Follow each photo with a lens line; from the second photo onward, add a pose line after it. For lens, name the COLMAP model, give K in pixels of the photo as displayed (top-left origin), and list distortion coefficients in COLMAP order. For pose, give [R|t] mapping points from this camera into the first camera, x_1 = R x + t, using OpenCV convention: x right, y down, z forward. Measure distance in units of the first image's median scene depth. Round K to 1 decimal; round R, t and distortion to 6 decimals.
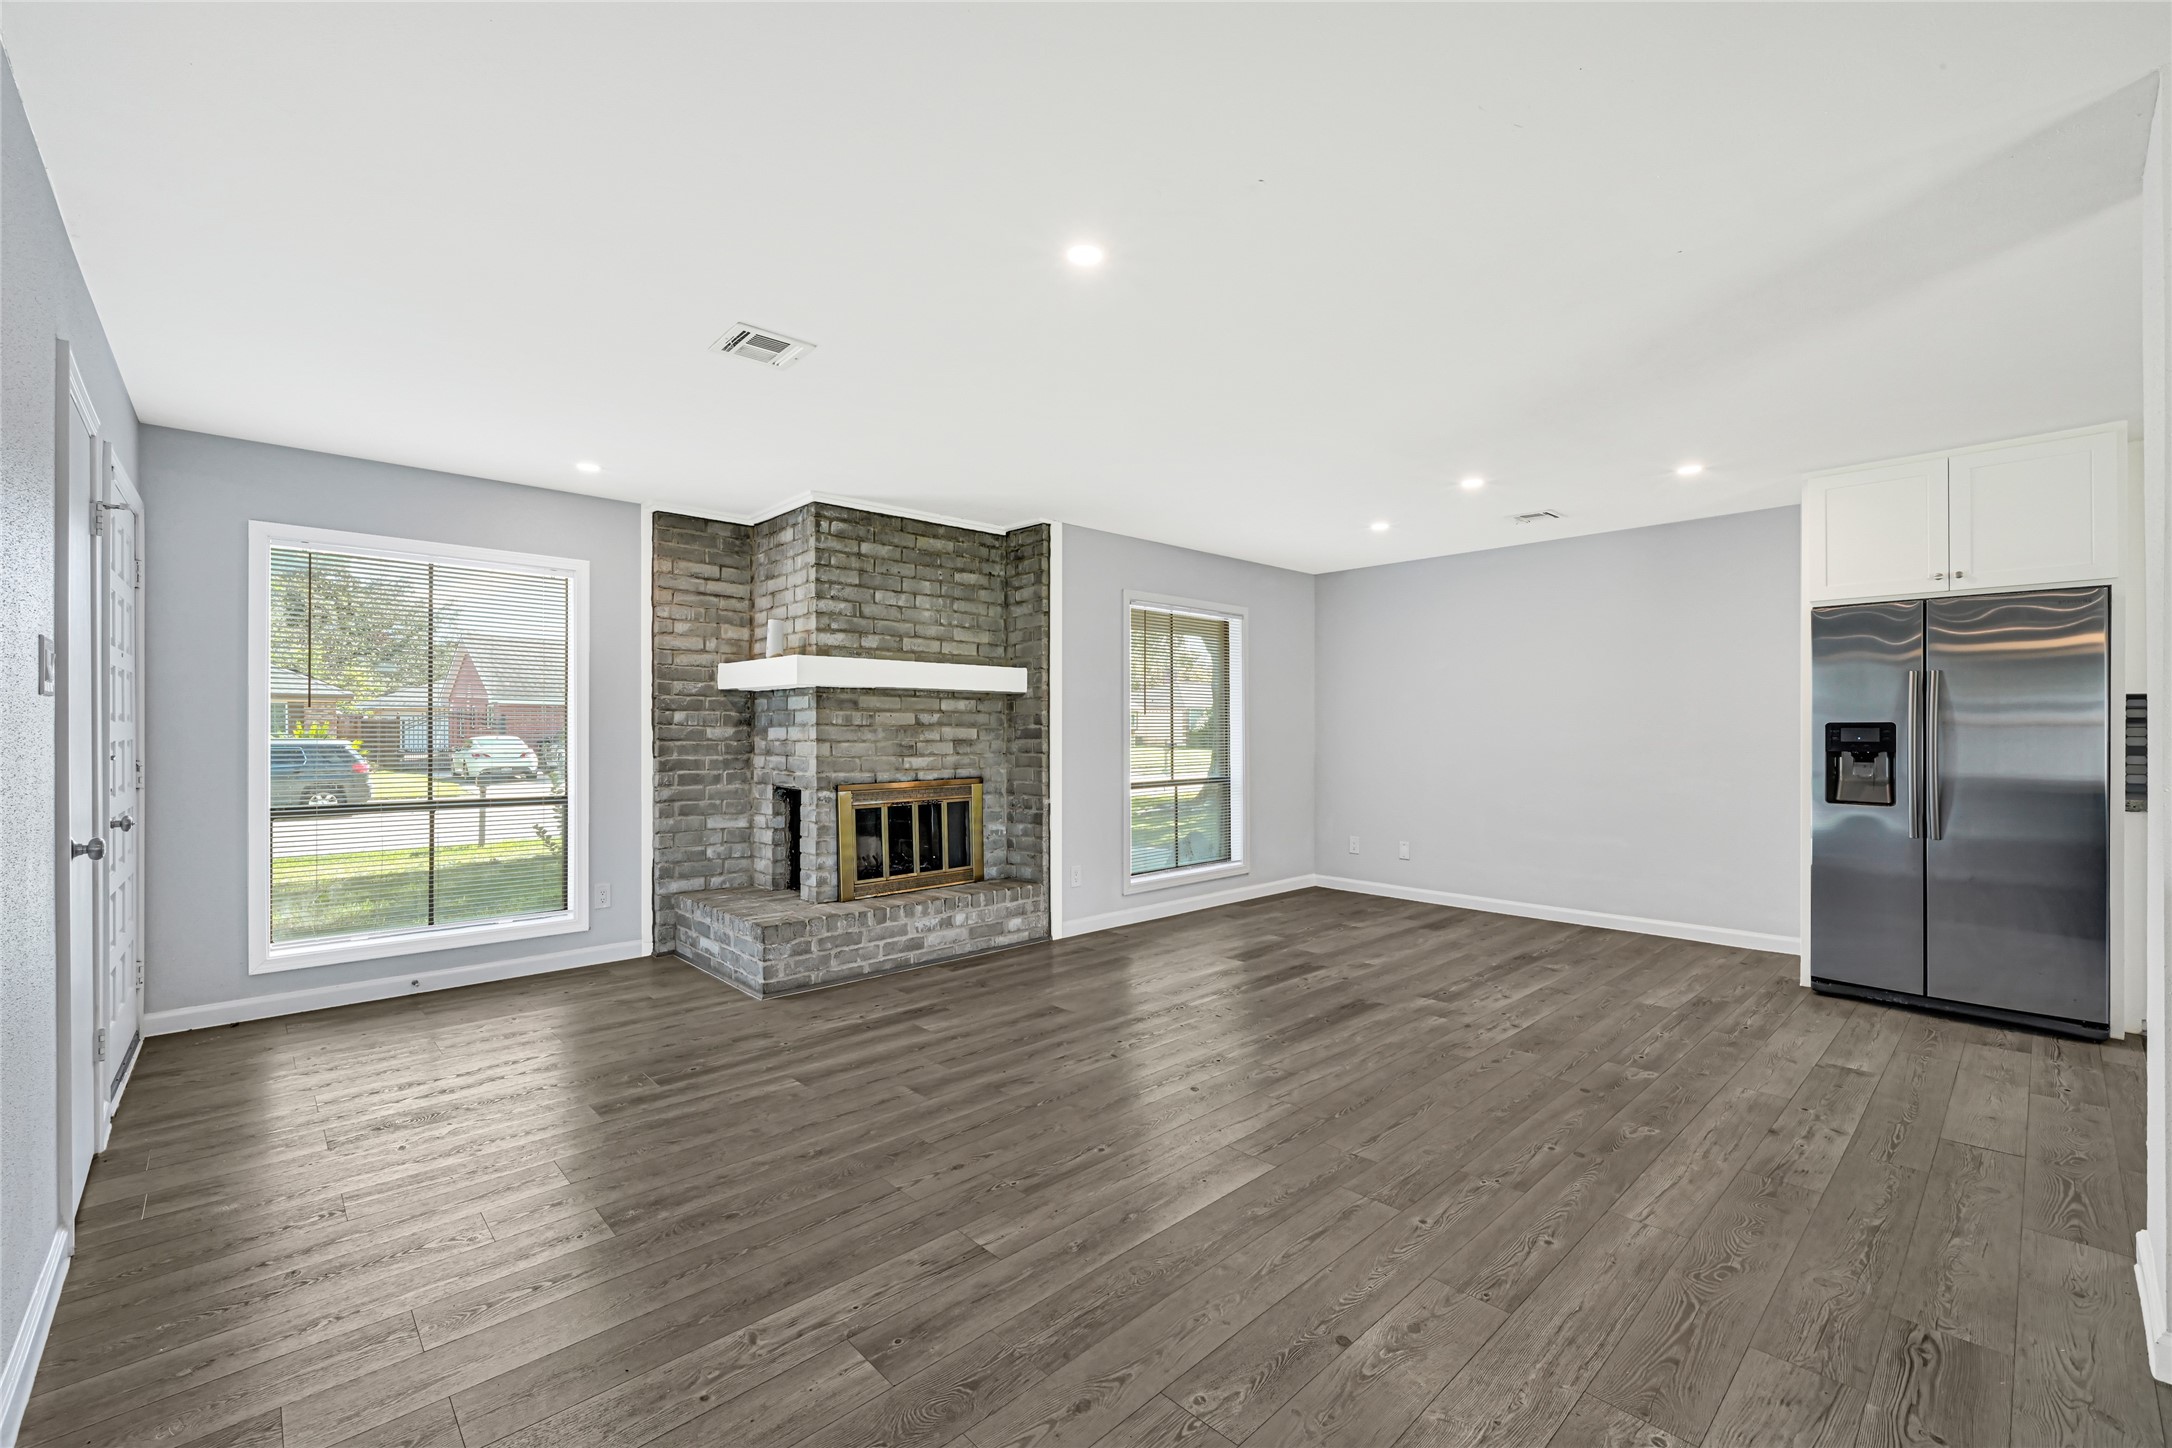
lens RADIAL K [[906.6, 0, 1086.0], [0, 906.6, 724.0], [0, 0, 1]] dist [0.003575, 0.000257]
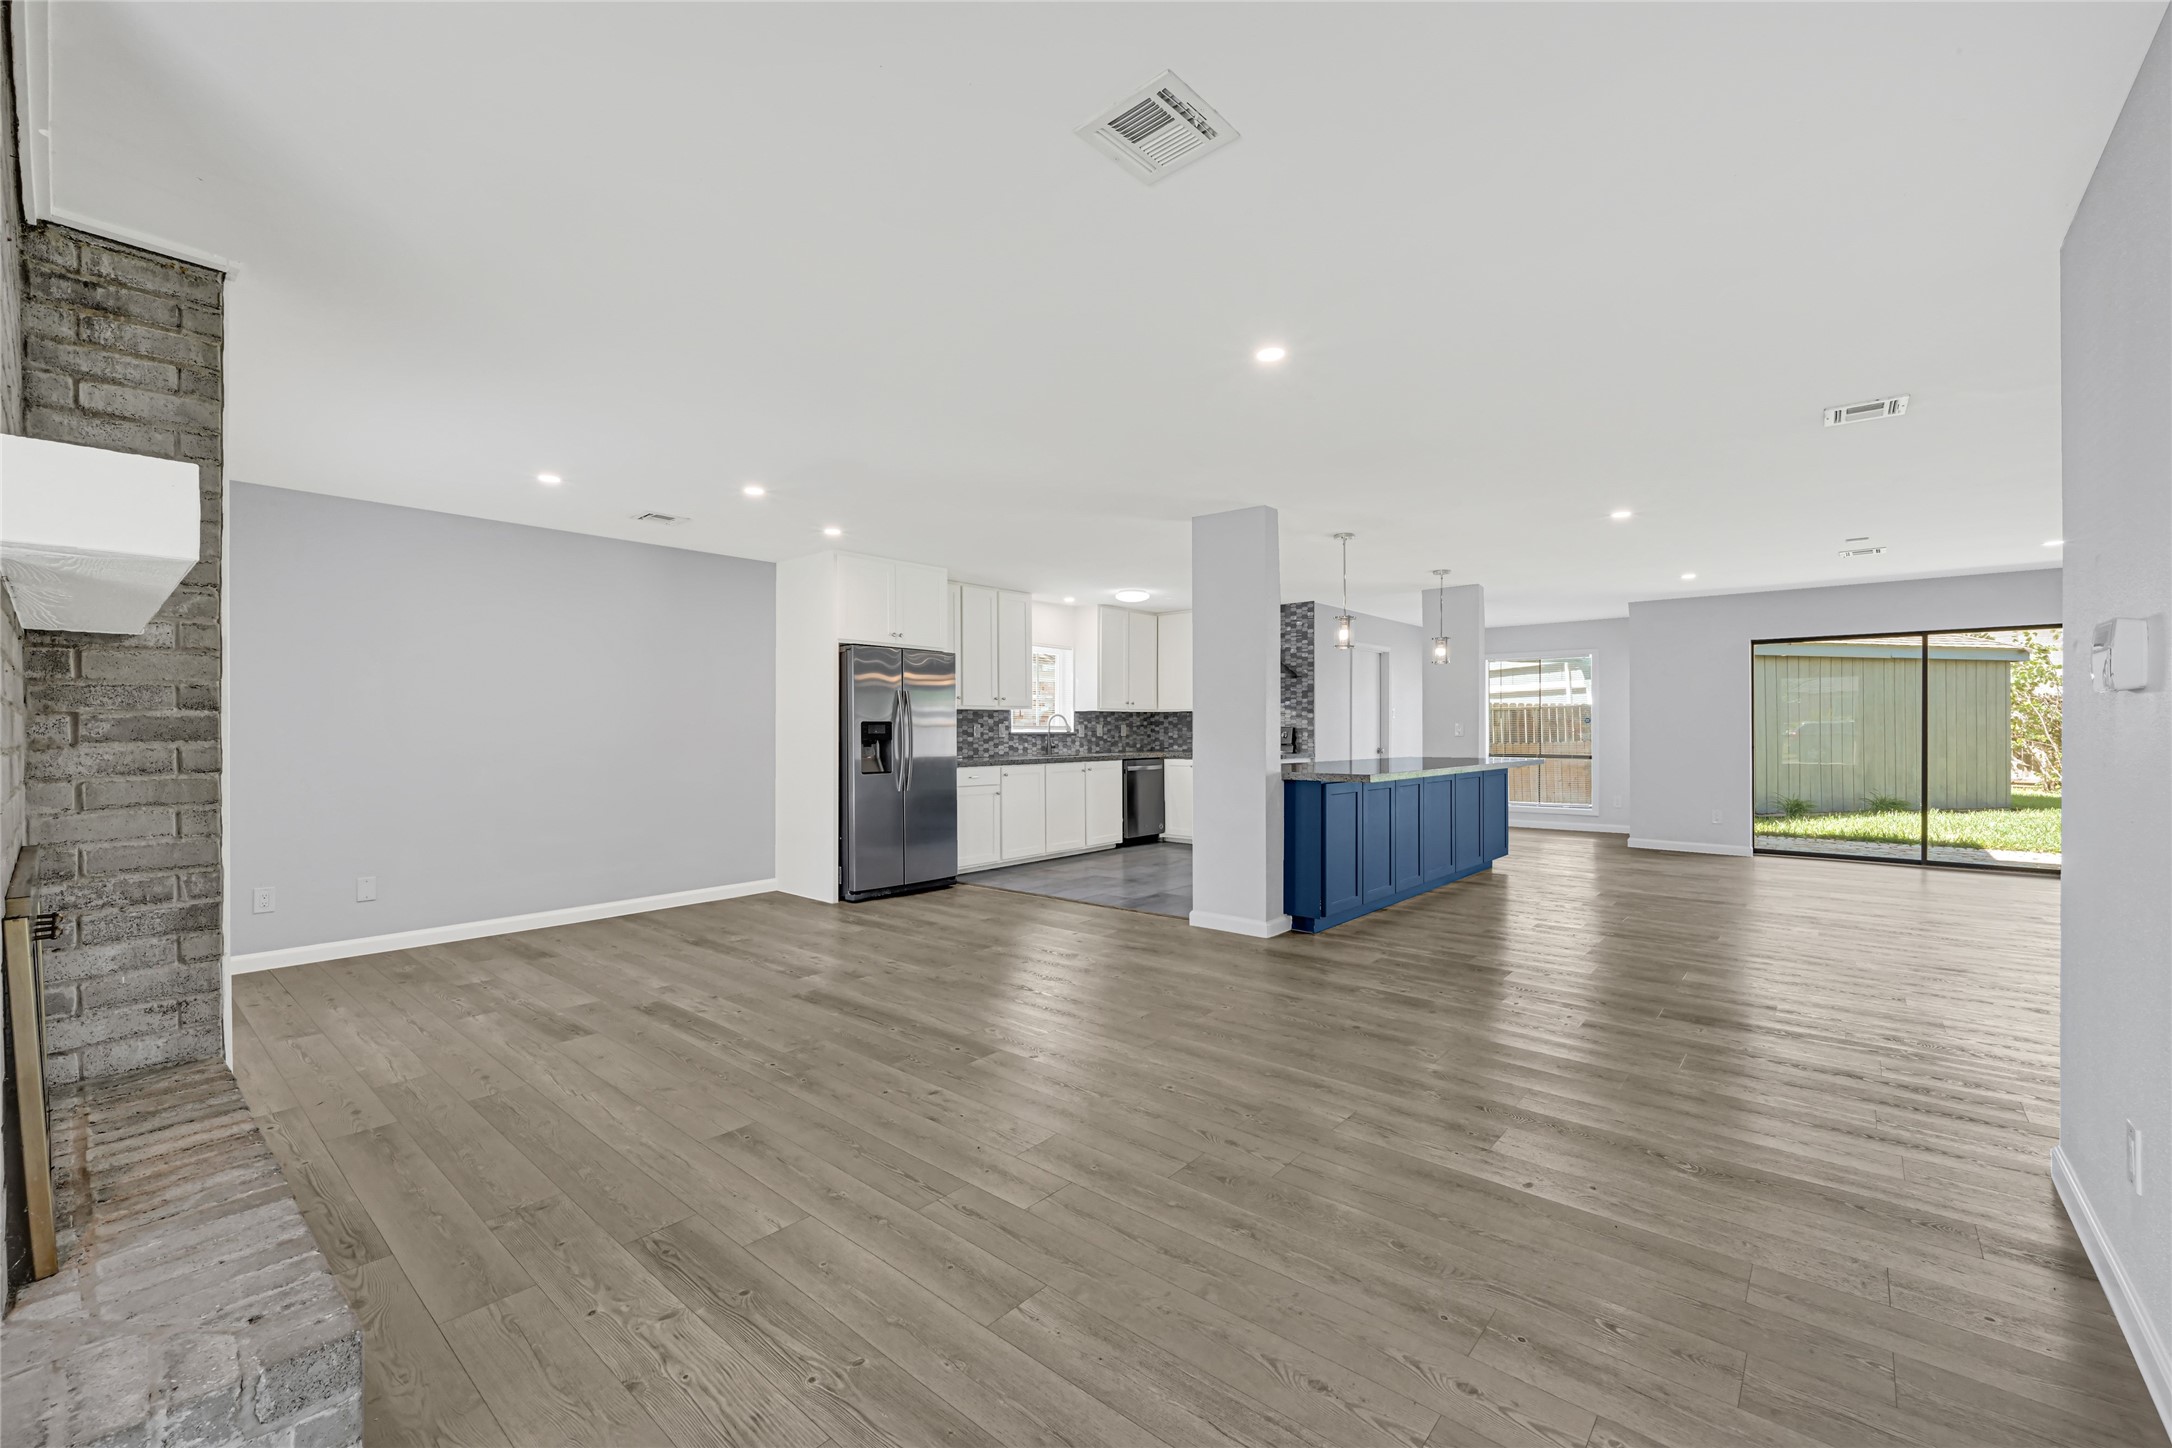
lens RADIAL K [[878.4, 0, 1093.4], [0, 878.4, 725.9], [0, 0, 1]] dist [-0.000473, 0.000139]
pose [[-0.105232, 0.006026, 0.994429, -0.557308], [-0.002614, 0.999977, -0.006336, 0.011224], [-0.994444, -0.003267, -0.105214, 0.629020]]
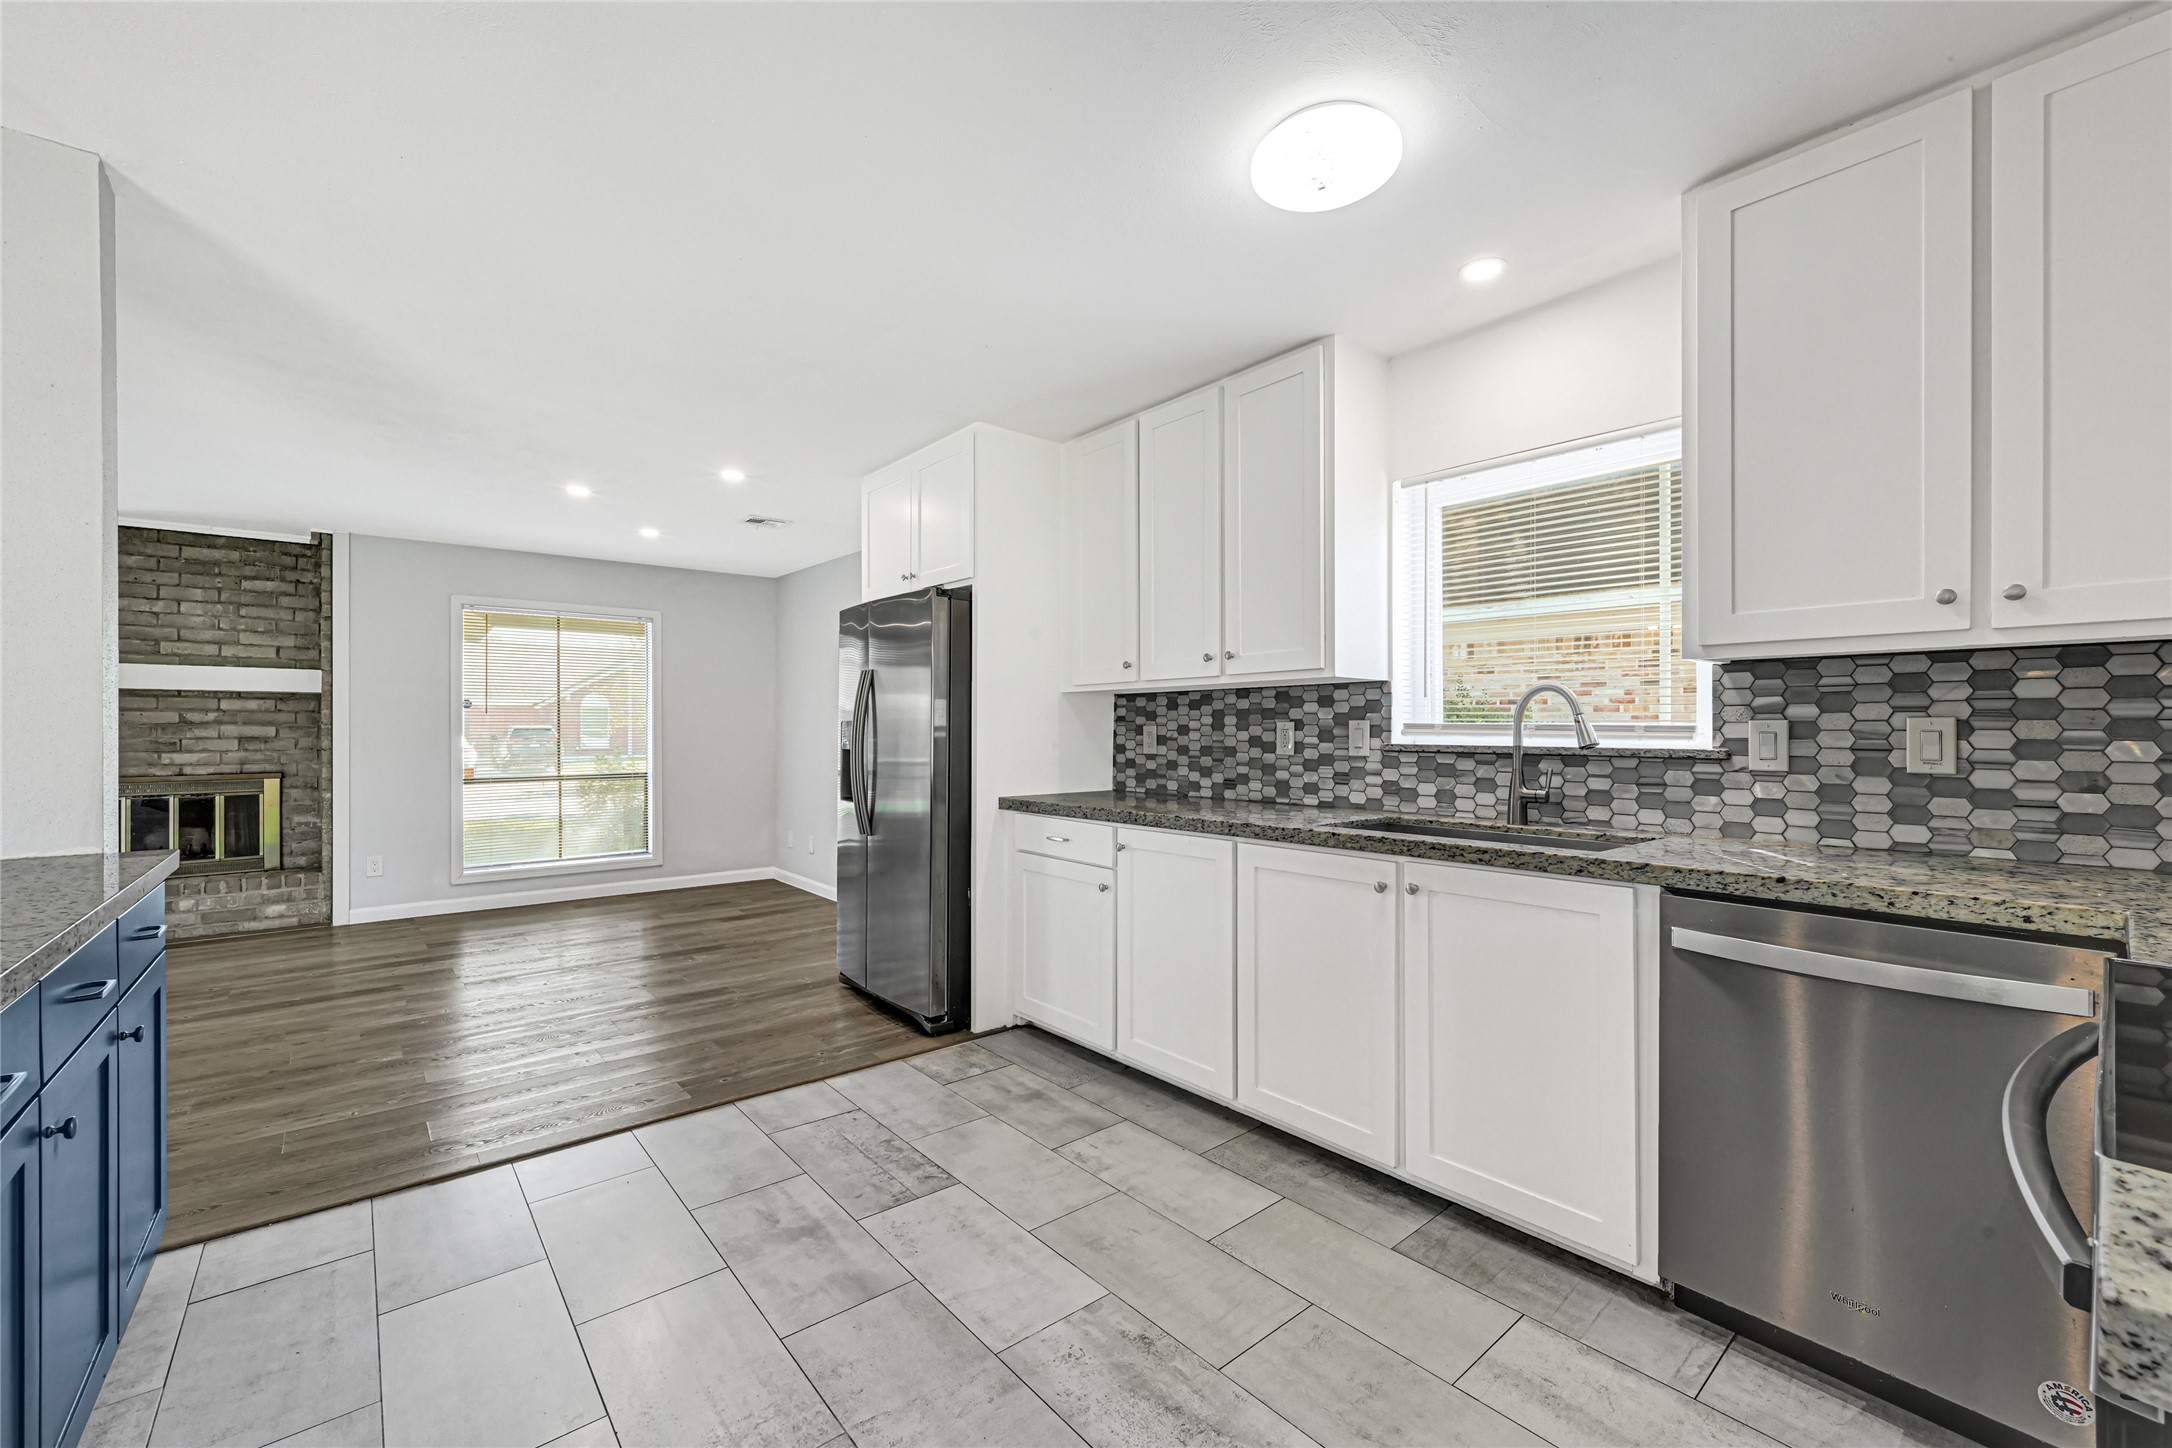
lens RADIAL K [[878.4, 0, 1093.4], [0, 878.4, 725.9], [0, 0, 1]] dist [-0.000473, 0.000139]
pose [[0.998671, 0.001185, -0.051518, 0.939450], [-0.001027, 0.999995, 0.003081, -0.000136], [0.051522, -0.003024, 0.998667, 0.020925]]
